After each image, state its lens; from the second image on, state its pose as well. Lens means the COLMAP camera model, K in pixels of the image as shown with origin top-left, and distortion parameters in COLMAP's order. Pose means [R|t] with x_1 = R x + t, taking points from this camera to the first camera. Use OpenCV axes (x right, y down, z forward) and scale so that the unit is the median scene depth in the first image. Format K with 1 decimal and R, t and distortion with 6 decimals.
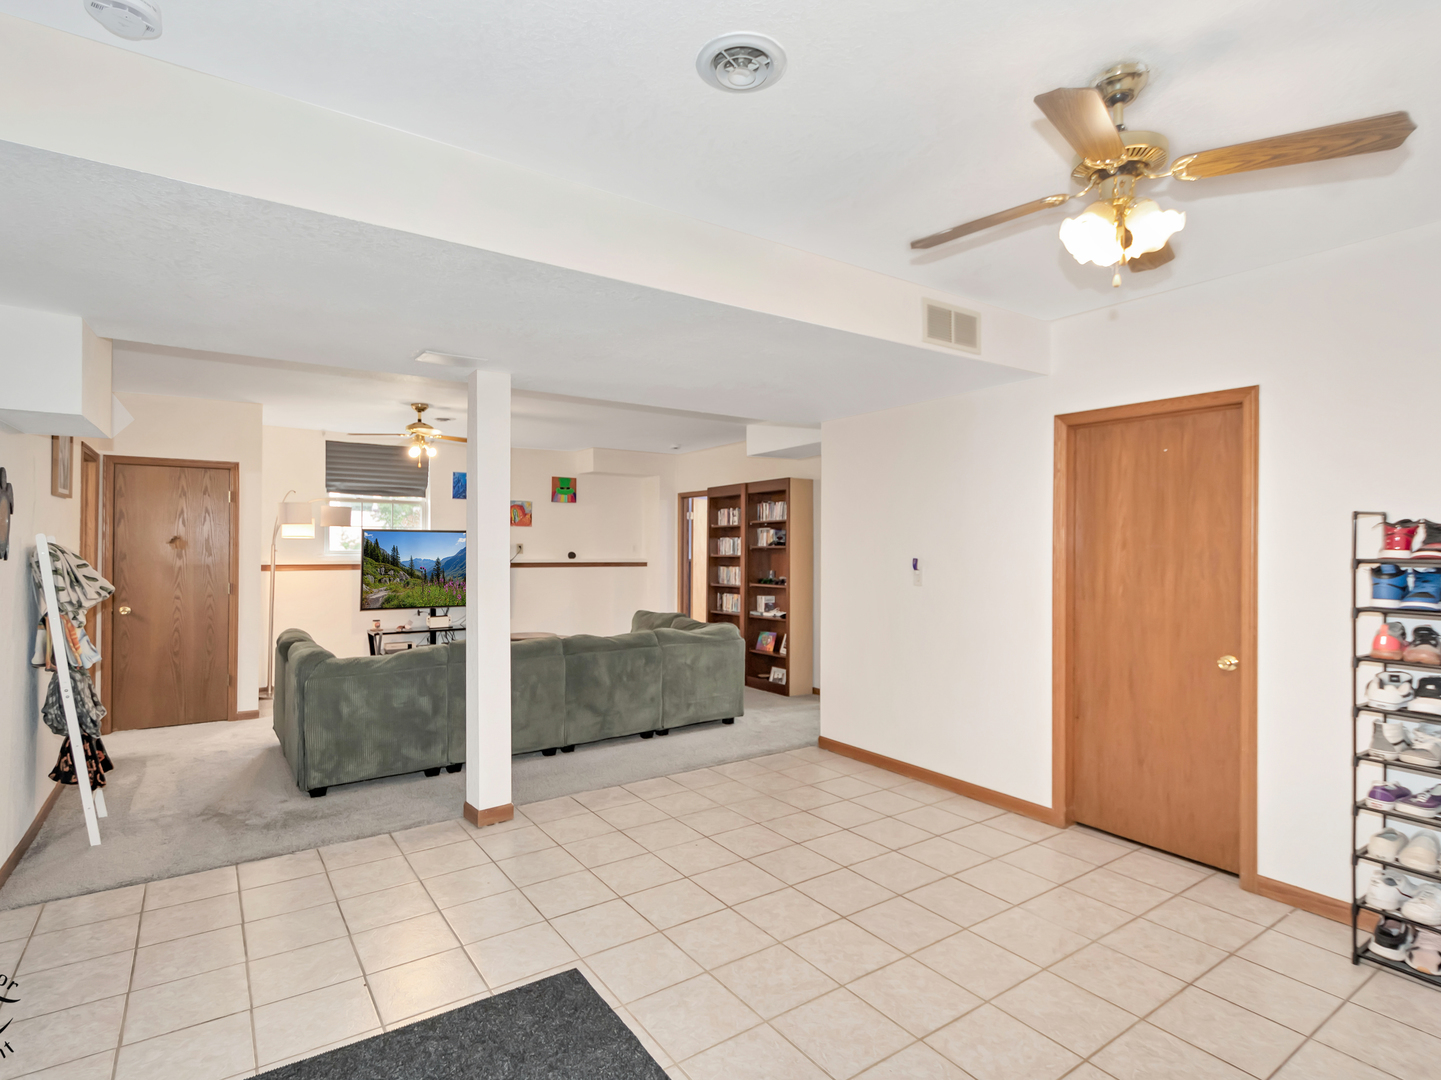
lens RADIAL K [[745.4, 0, 720.5], [0, 745.4, 540.0], [0, 0, 1]] dist [-0.001557, 0.000444]
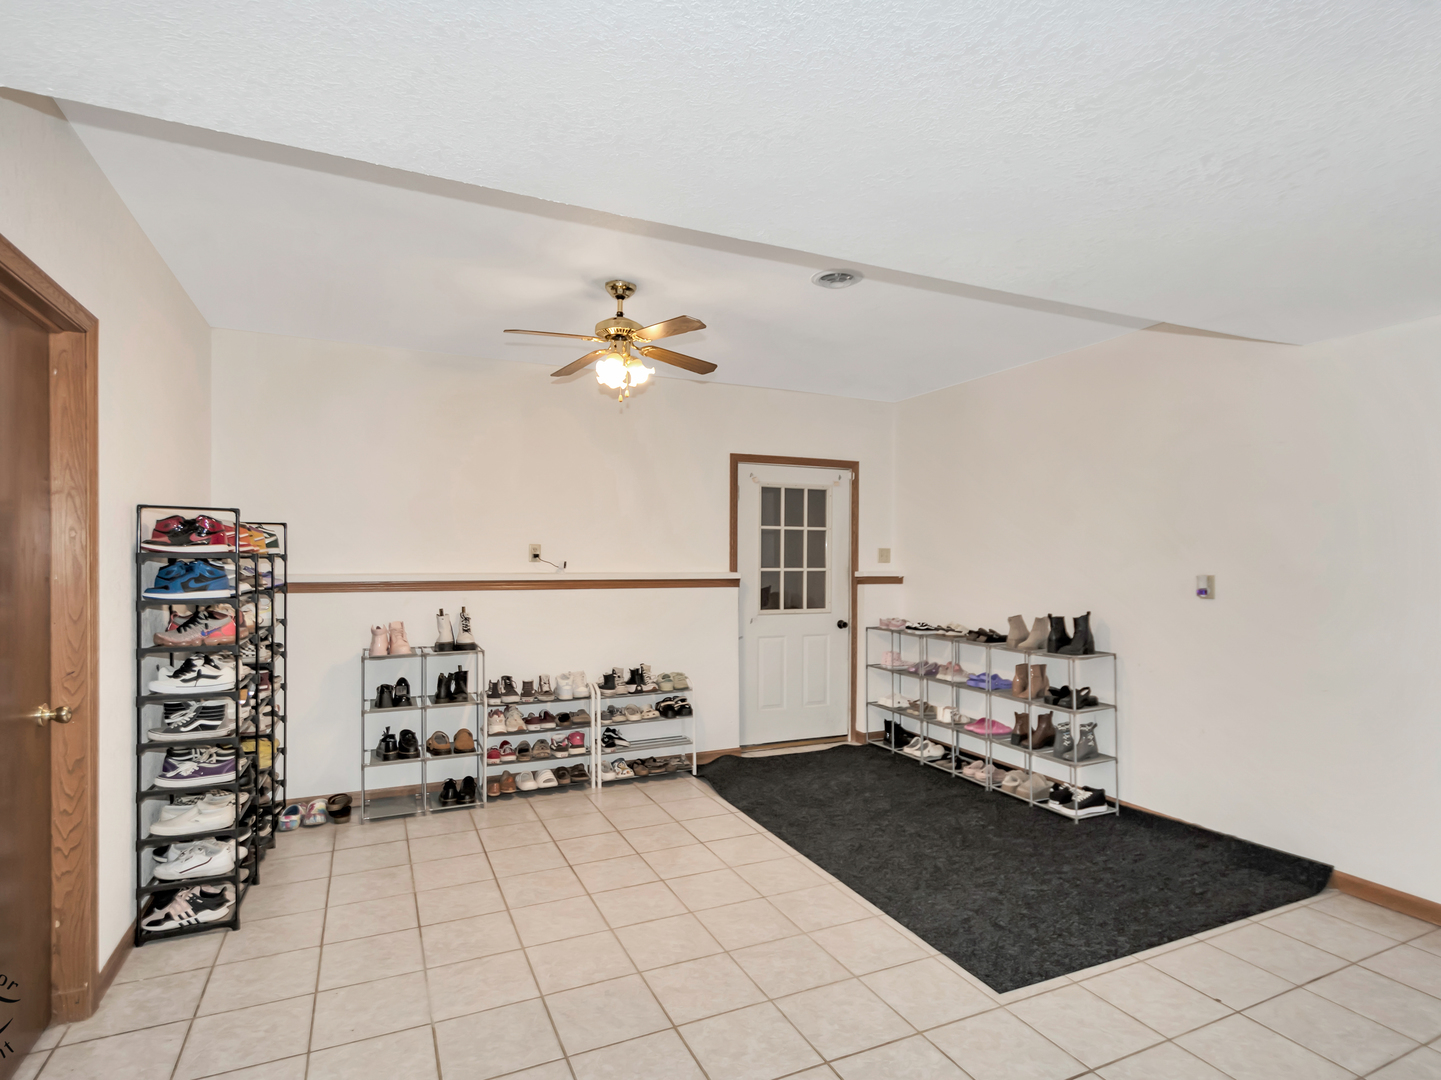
lens RADIAL K [[745.4, 0, 720.5], [0, 745.4, 540.0], [0, 0, 1]] dist [-0.001557, 0.000444]
pose [[-0.985054, -0.009265, 0.171997, -0.005702], [-0.011048, 0.999895, -0.009414, 0.020358], [-0.171892, -0.011173, -0.985053, 1.838261]]
